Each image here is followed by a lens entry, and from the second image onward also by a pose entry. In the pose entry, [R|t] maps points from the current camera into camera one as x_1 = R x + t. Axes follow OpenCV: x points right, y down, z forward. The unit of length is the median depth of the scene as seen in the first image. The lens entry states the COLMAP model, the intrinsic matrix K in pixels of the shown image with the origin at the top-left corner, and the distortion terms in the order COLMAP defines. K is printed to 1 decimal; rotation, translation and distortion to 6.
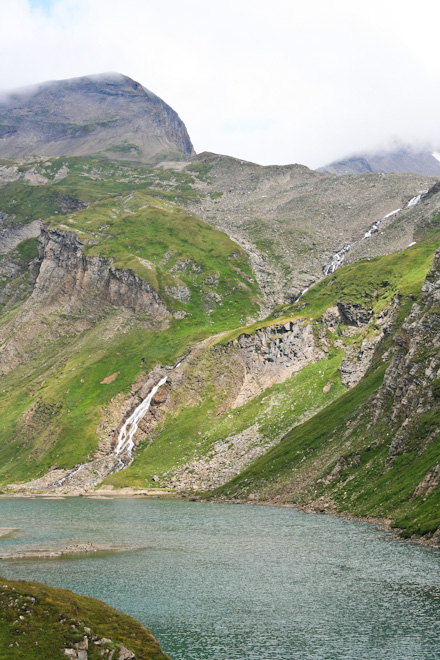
lens RADIAL K [[1329.1, 0, 220.2], [0, 1329.1, 330.5], [0, 0, 1]] dist [0.346877, 0.000000]
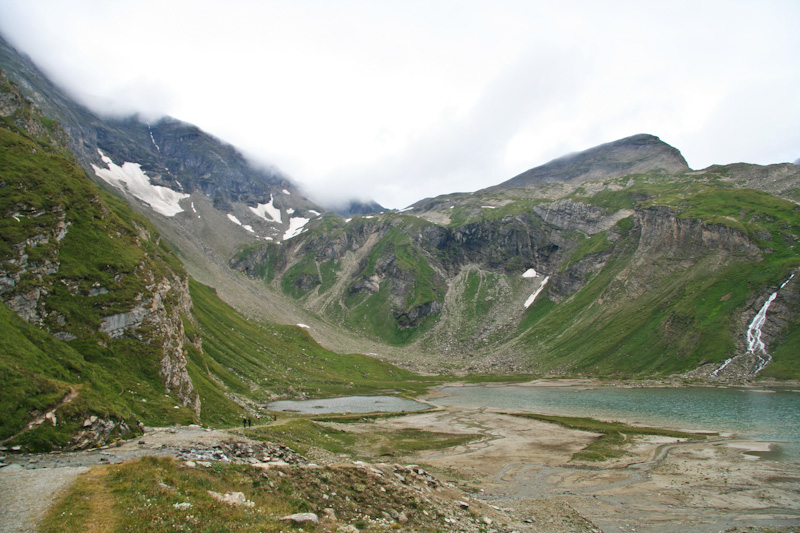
lens RADIAL K [[646.1, 0, 399.6], [0, 646.1, 267.6], [0, 0, 1]] dist [0.001668, 0.045312]
pose [[0.920659, -0.059522, -0.385802, -0.116321], [0.045891, 0.997957, -0.044453, 0.017235], [0.387660, 0.023222, 0.921510, 0.214628]]
